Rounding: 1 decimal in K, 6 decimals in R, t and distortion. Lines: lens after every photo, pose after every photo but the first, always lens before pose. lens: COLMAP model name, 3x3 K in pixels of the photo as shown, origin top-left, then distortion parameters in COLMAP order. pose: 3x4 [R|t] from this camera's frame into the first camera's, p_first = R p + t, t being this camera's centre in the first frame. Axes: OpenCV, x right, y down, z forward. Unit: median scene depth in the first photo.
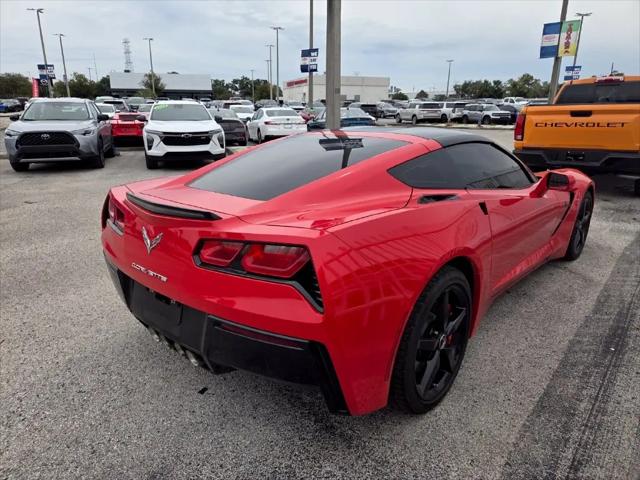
lens RADIAL K [[448.2, 0, 317.3], [0, 448.2, 235.3], [0, 0, 1]] dist [0.003547, 0.001005]
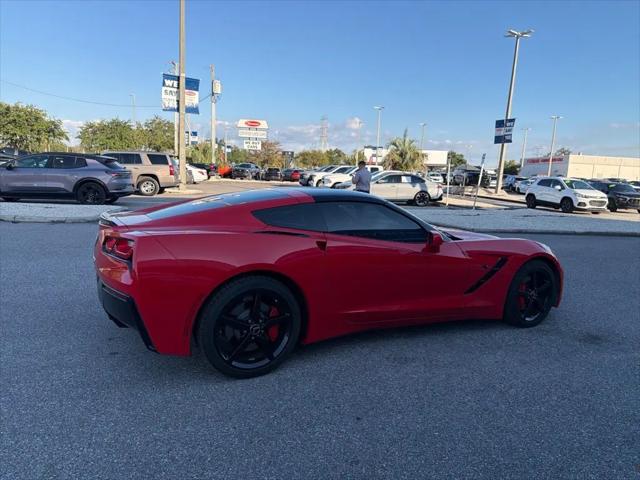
lens RADIAL K [[448.7, 0, 320.9], [0, 448.7, 247.8], [0, 0, 1]] dist [0.061903, -0.088649]
pose [[0.936320, 0.092046, -0.338870, 0.913771], [-0.137231, 0.984205, -0.111842, 0.108457], [0.323223, 0.151223, 0.934162, -0.297309]]
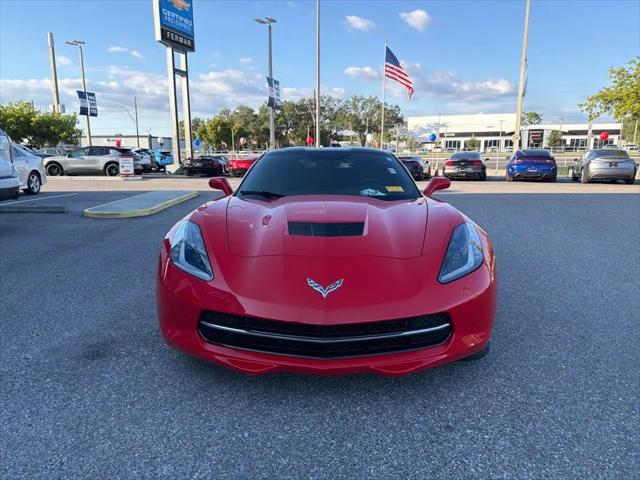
lens RADIAL K [[448.7, 0, 320.9], [0, 448.7, 247.0], [0, 0, 1]] dist [0.061903, -0.088649]
pose [[-0.767615, 0.124297, -0.628743, 1.667616], [-0.183963, 0.897003, 0.401924, -0.791728], [0.613943, 0.424188, -0.665687, 3.077976]]
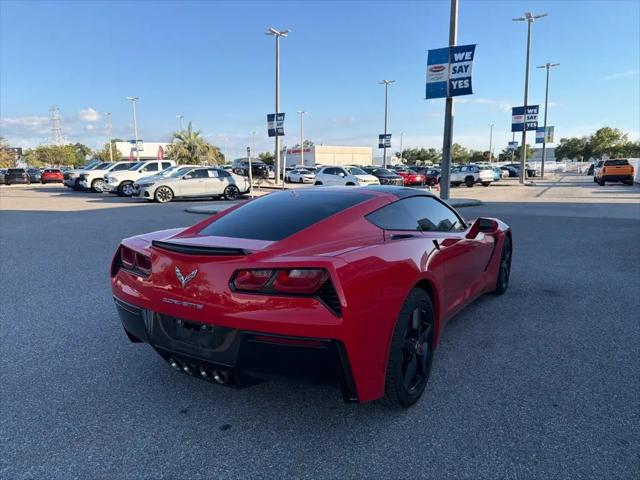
lens RADIAL K [[448.7, 0, 319.2], [0, 448.7, 247.3], [0, 0, 1]] dist [0.061903, -0.088649]
pose [[0.986483, -0.041039, 0.158643, -0.181730], [0.060251, 0.991154, -0.118252, 0.088215], [-0.152387, 0.126212, 0.980229, -0.232223]]
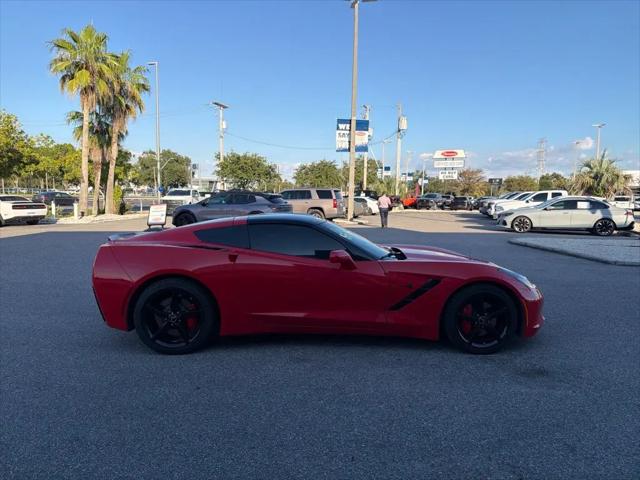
lens RADIAL K [[448.7, 0, 322.0], [0, 448.7, 242.5], [0, 0, 1]] dist [0.061903, -0.088649]
pose [[0.693073, 0.073421, -0.717119, 2.040675], [-0.215357, 0.970458, -0.108777, -0.007309], [0.687947, 0.229827, 0.688410, 0.024146]]
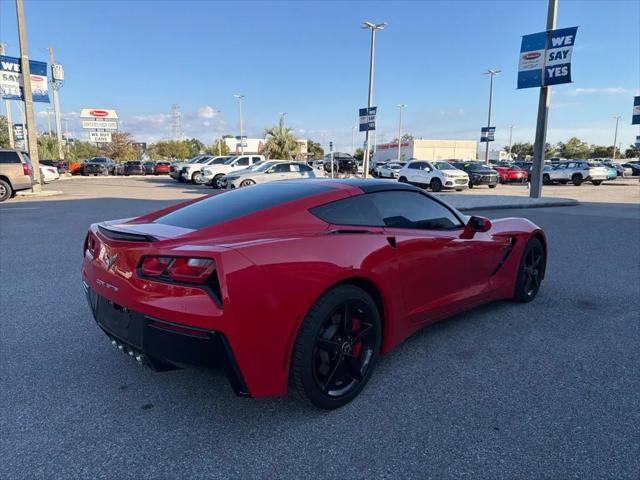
lens RADIAL K [[448.7, 0, 319.4], [0, 448.7, 247.3], [0, 0, 1]] dist [0.061903, -0.088649]
pose [[0.998520, 0.005572, -0.054107, 0.263339], [-0.011685, 0.993489, -0.113324, 0.102013], [0.053123, 0.113788, 0.992084, -0.224650]]
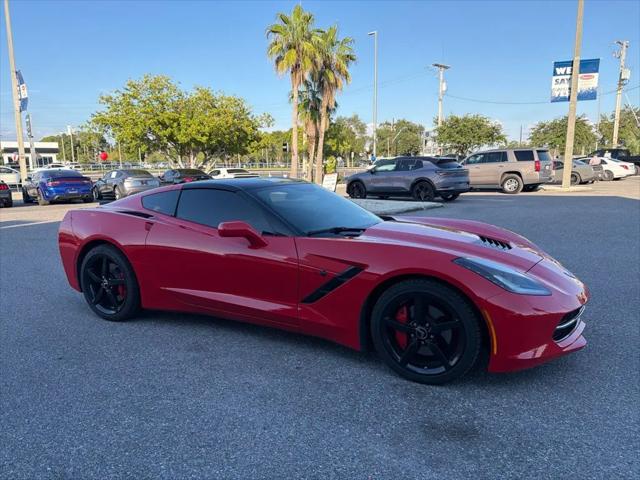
lens RADIAL K [[448.7, 0, 320.2], [0, 448.7, 243.7], [0, 0, 1]] dist [0.061903, -0.088649]
pose [[0.244659, 0.152448, -0.957550, 2.276043], [-0.259406, 0.961855, 0.086854, -0.331099], [0.934265, 0.227144, 0.274873, 1.248586]]
